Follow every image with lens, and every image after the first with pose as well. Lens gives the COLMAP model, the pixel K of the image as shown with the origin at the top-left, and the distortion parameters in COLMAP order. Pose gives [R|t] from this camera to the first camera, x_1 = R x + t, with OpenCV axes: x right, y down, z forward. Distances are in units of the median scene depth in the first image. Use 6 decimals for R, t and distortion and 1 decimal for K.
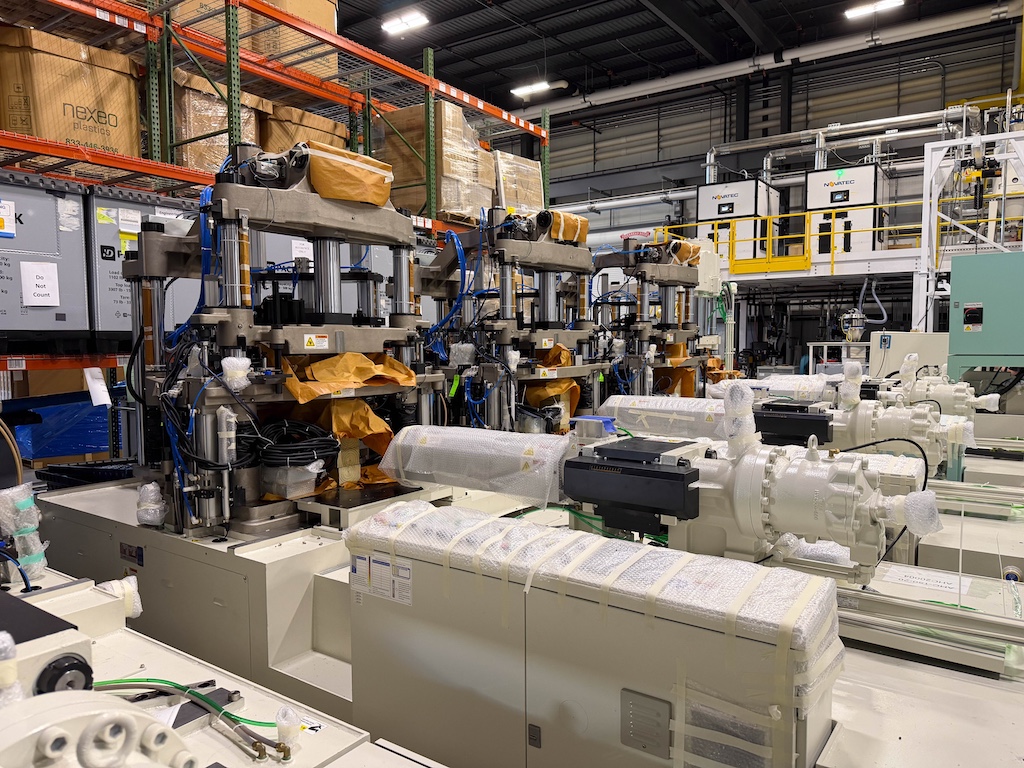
lens RADIAL K [[734.0, 0, 509.5], [0, 734.0, 383.1], [0, 0, 1]] dist [0.047144, -0.060536]
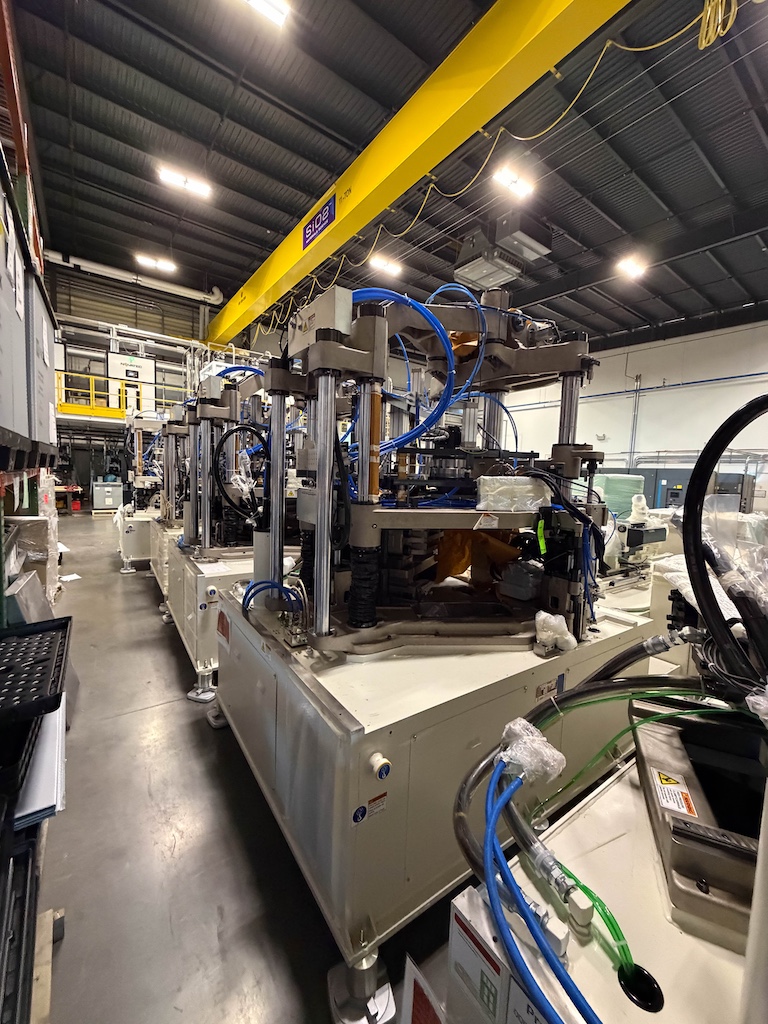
lens RADIAL K [[411.7, 0, 392.8], [0, 411.7, 508.1], [0, 0, 1]] dist [0.000726, 0.000094]
pose [[0.327347, -0.057538, 0.943151, -0.946520], [0.006287, 0.998255, 0.058717, -0.058281], [-0.944883, -0.013291, 0.327137, 0.760708]]
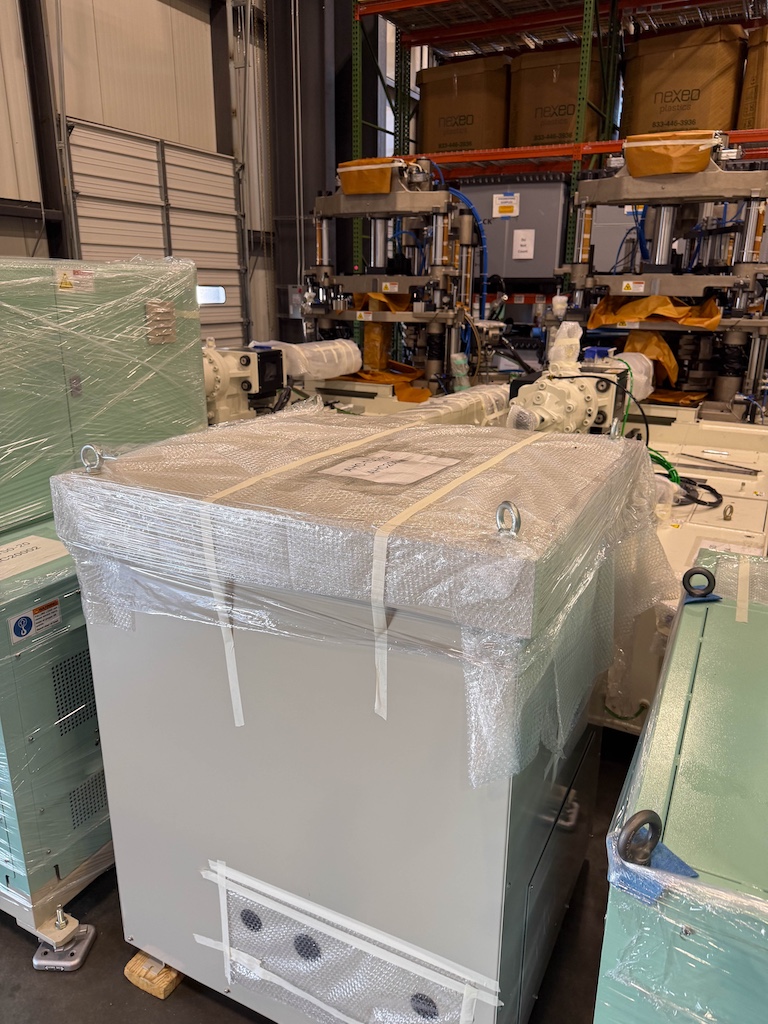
lens RADIAL K [[734.0, 0, 384.5], [0, 734.0, 505.2], [0, 0, 1]] dist [0.047144, -0.060536]
pose [[0.132104, 0.289867, -0.947906, 0.980243], [-0.068963, 0.956657, 0.282933, -0.021239], [0.988834, 0.027994, 0.146368, 0.298326]]
